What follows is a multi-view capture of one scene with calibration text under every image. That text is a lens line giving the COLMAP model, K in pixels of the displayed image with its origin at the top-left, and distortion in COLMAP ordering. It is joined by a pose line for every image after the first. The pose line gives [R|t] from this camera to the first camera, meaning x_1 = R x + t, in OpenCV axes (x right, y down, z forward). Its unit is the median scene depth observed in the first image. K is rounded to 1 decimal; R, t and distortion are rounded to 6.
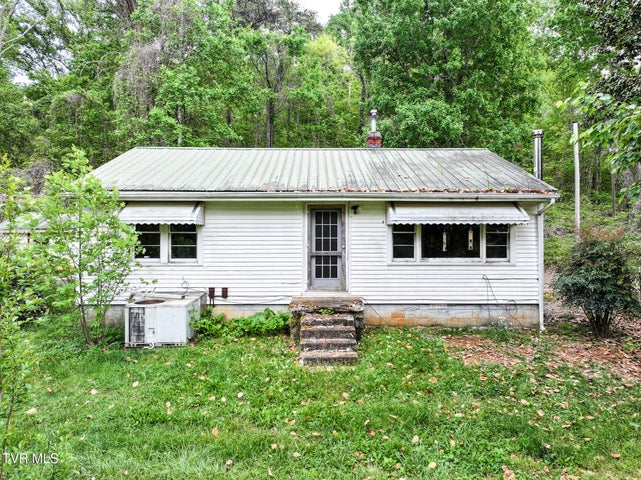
lens RADIAL K [[449.6, 0, 321.1], [0, 449.6, 239.6], [0, 0, 1]] dist [0.006351, 0.006504]
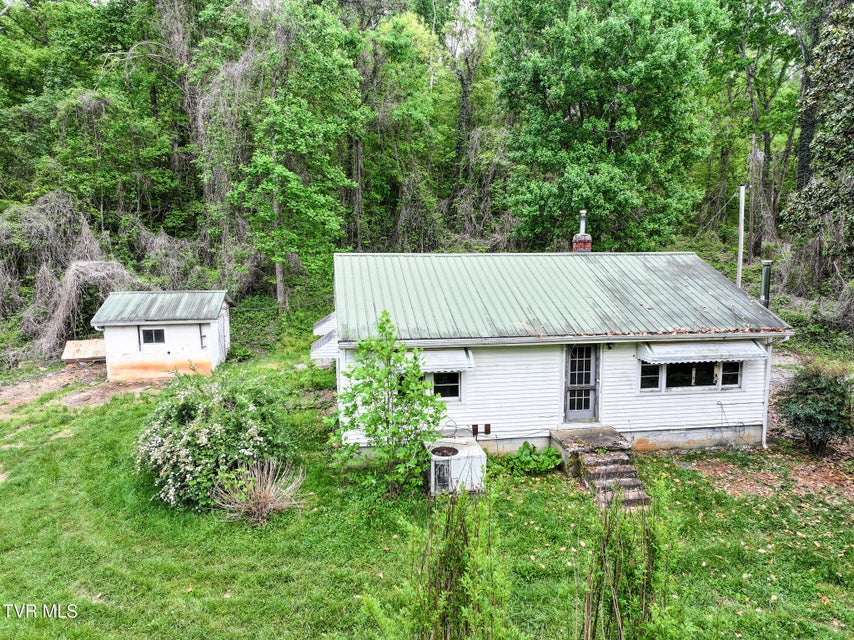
lens RADIAL K [[599.0, 0, 425.2], [0, 599.0, 318.2], [0, 0, 1]] dist [0.006351, 0.006504]
pose [[0.988928, -0.020449, 0.146977, -0.547070], [0.001987, 0.992196, 0.124676, -0.301995], [-0.148380, -0.123003, 0.981251, -0.288087]]
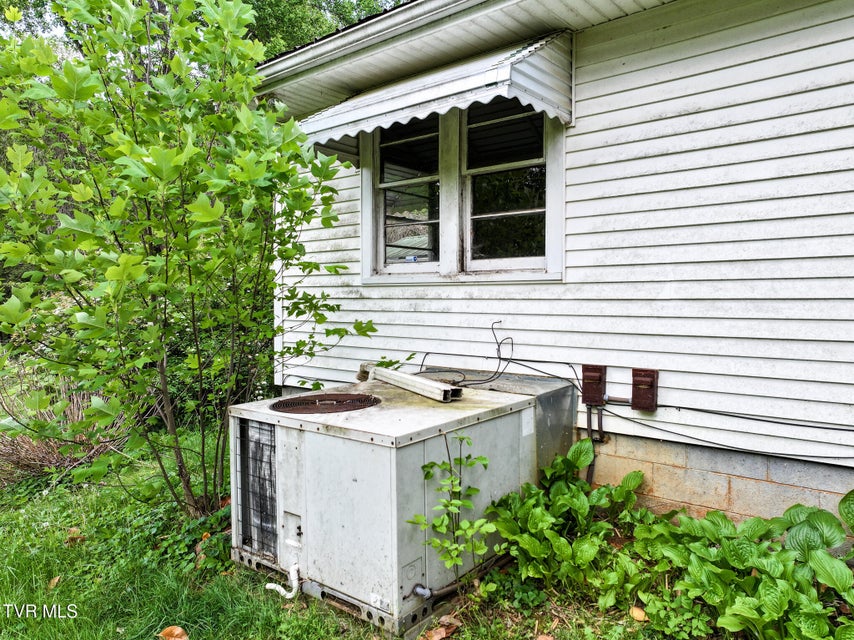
lens RADIAL K [[599.0, 0, 429.2], [0, 599.0, 317.1], [0, 0, 1]] dist [0.006351, 0.006504]
pose [[0.764202, 0.015456, -0.644792, -0.095465], [0.001745, 0.999660, 0.026031, 0.069733], [0.644975, -0.021018, 0.763915, 0.676659]]
